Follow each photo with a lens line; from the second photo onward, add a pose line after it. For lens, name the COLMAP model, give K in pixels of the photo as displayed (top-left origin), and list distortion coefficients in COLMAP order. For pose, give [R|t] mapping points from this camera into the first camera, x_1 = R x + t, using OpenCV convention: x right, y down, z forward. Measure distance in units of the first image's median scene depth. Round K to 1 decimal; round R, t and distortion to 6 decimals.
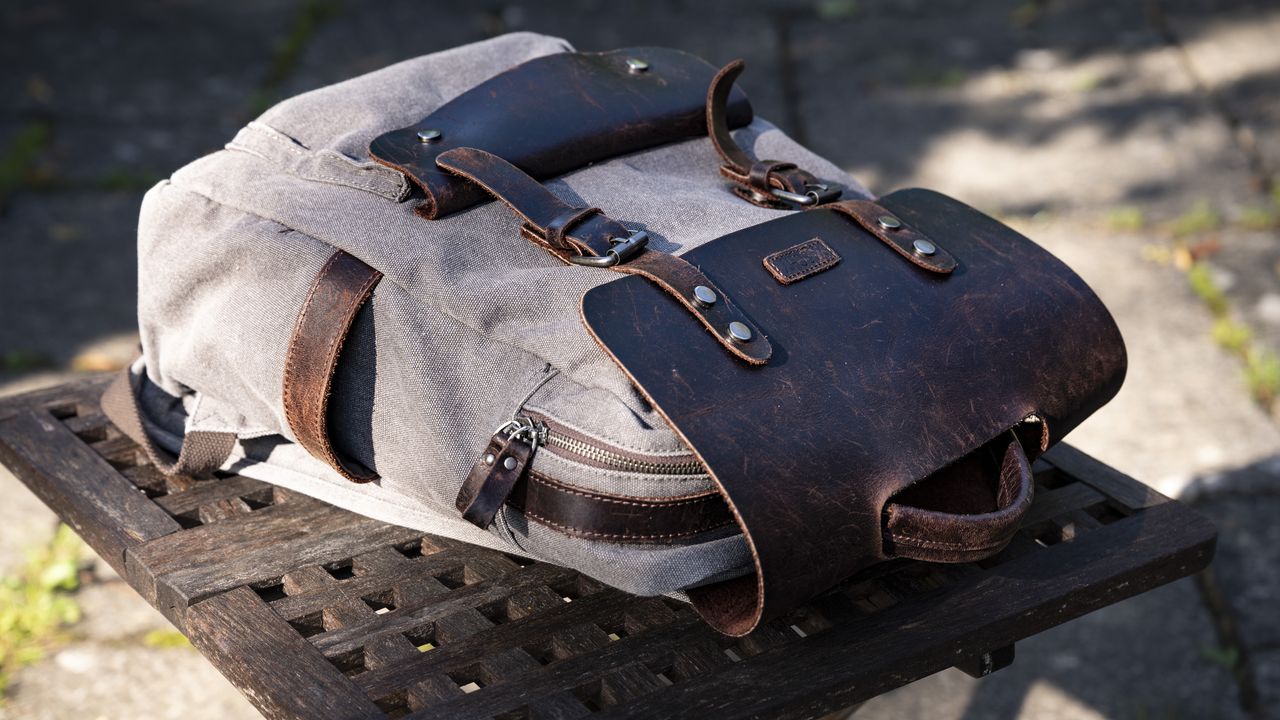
lens RADIAL K [[2512.3, 0, 640.0], [0, 2512.3, 360.0], [0, 0, 1]] dist [-0.048848, 0.325174]
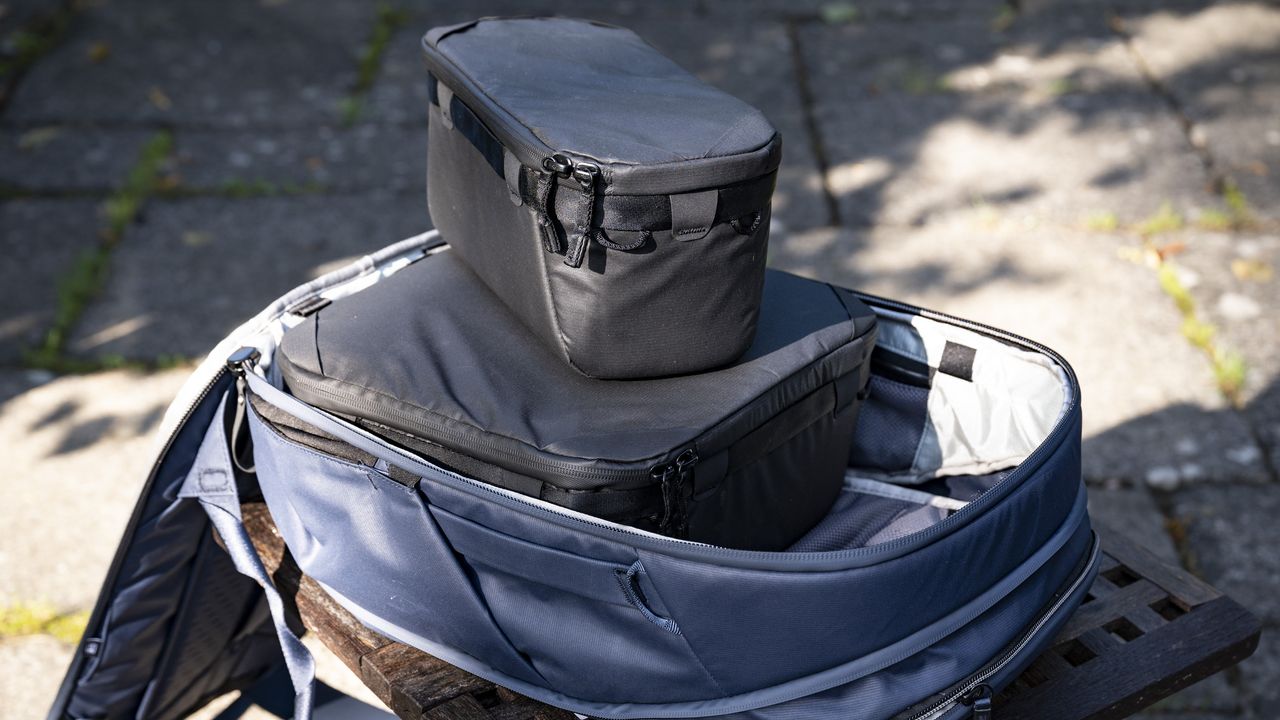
lens RADIAL K [[2170.1, 0, 640.0], [0, 2170.1, 360.0], [0, 0, 1]] dist [-0.027328, 0.098243]
pose [[0.999926, -0.007469, 0.009596, -0.077698], [0.006917, 0.998387, 0.056344, -0.119837], [-0.010001, -0.056273, 0.998365, -0.030484]]
